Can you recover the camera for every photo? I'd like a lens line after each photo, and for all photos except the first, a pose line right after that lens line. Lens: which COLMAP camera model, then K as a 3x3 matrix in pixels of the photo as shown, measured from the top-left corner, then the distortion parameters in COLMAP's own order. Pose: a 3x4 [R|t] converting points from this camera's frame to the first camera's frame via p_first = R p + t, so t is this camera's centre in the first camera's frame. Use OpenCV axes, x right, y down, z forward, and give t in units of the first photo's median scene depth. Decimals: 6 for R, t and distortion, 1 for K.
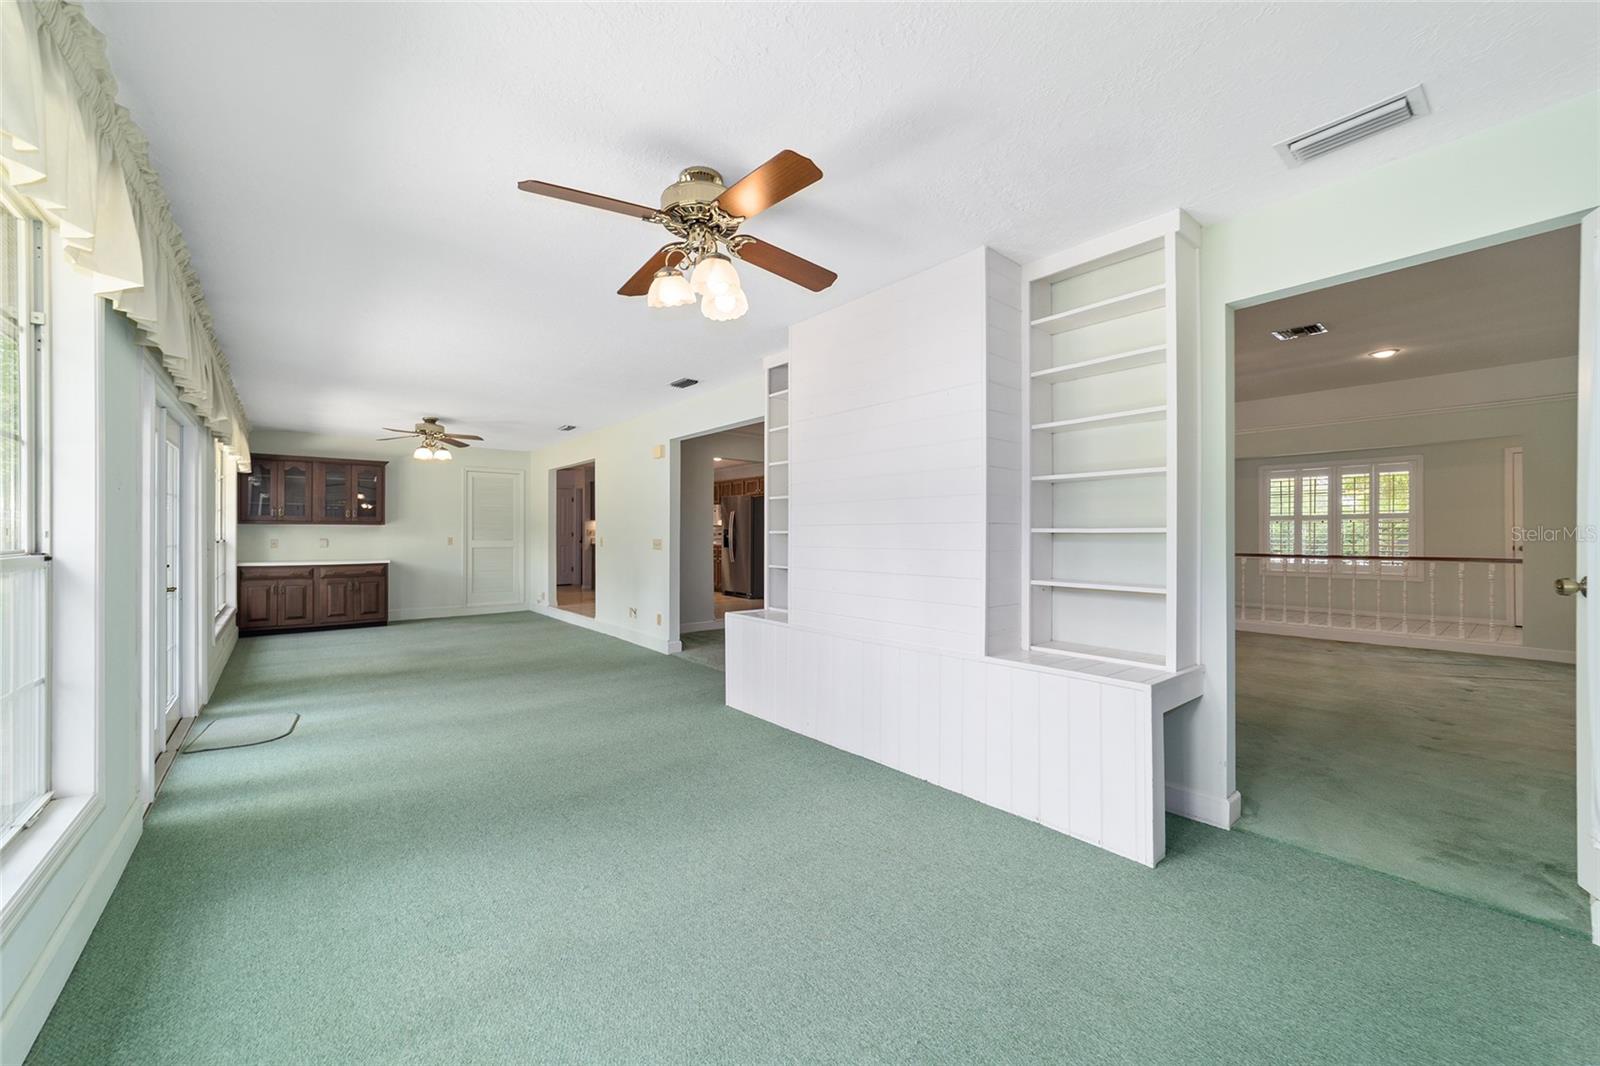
lens RADIAL K [[624.6, 0, 793.3], [0, 624.6, 536.6], [0, 0, 1]] dist [0.000505, 0.000583]
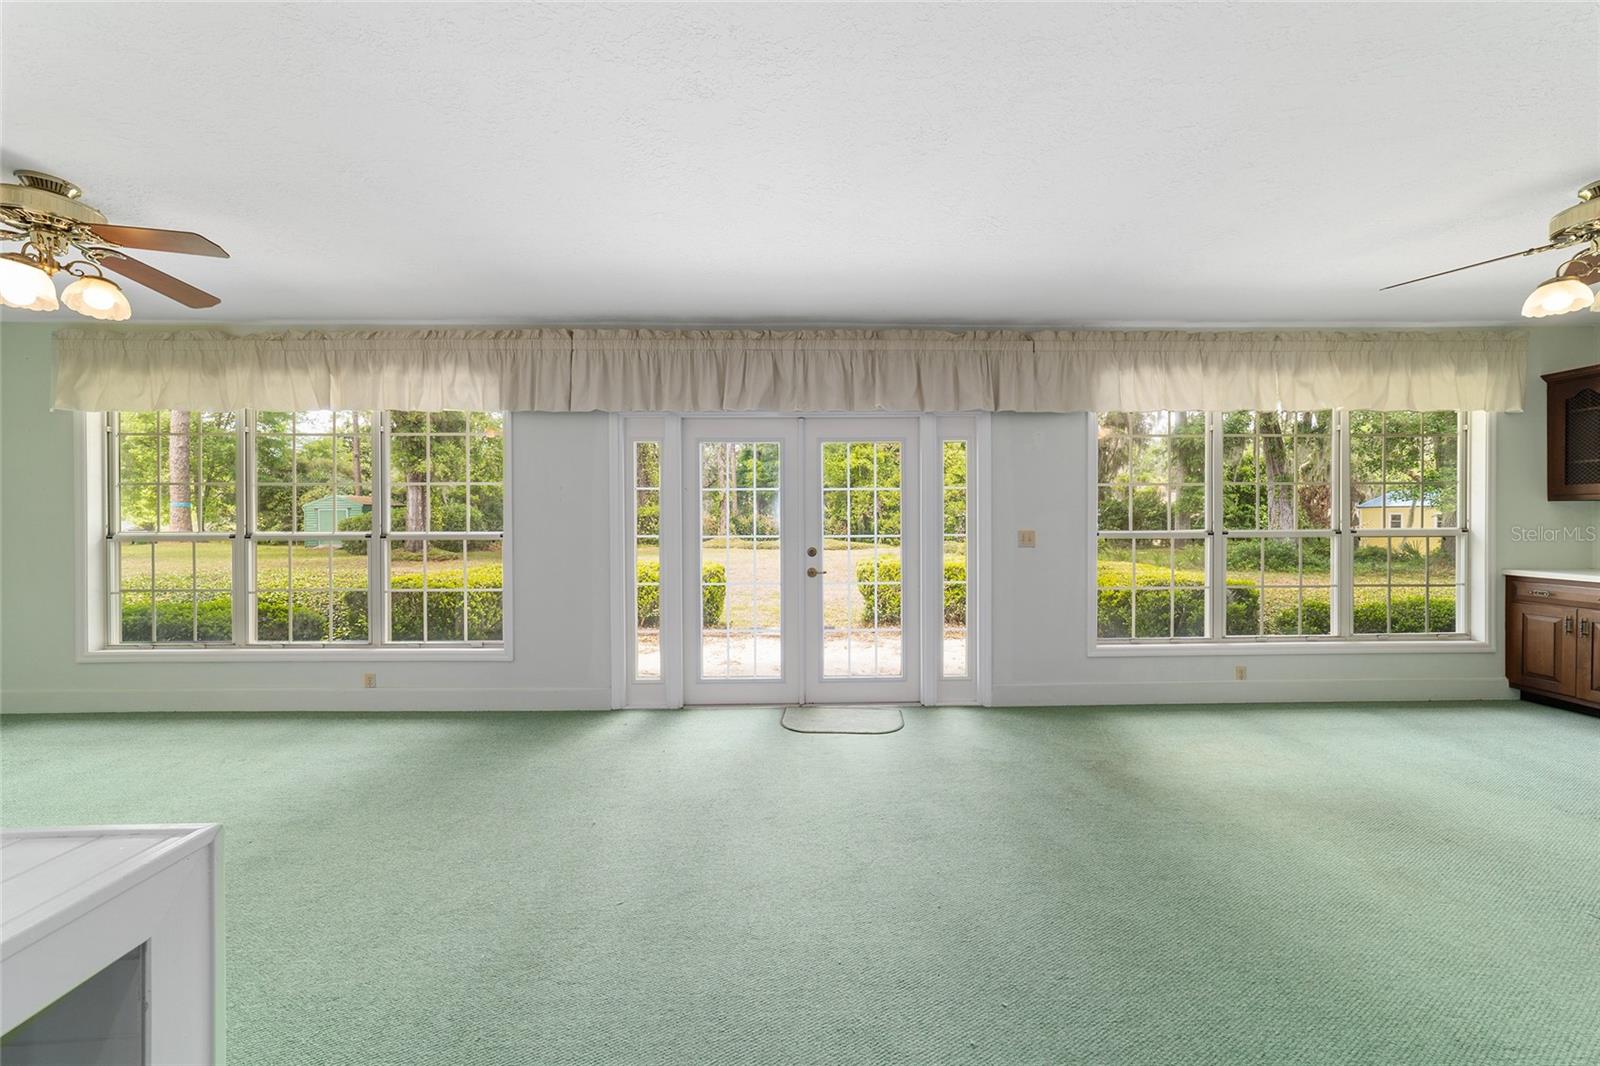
lens RADIAL K [[659.3, 0, 810.9], [0, 659.3, 532.8], [0, 0, 1]] dist [0.000840, -0.000265]
pose [[-0.600412, 0.011083, -0.799614, -0.019621], [-0.007370, 0.999785, 0.019392, 0.002703], [0.799657, 0.017536, -0.600201, 0.841961]]
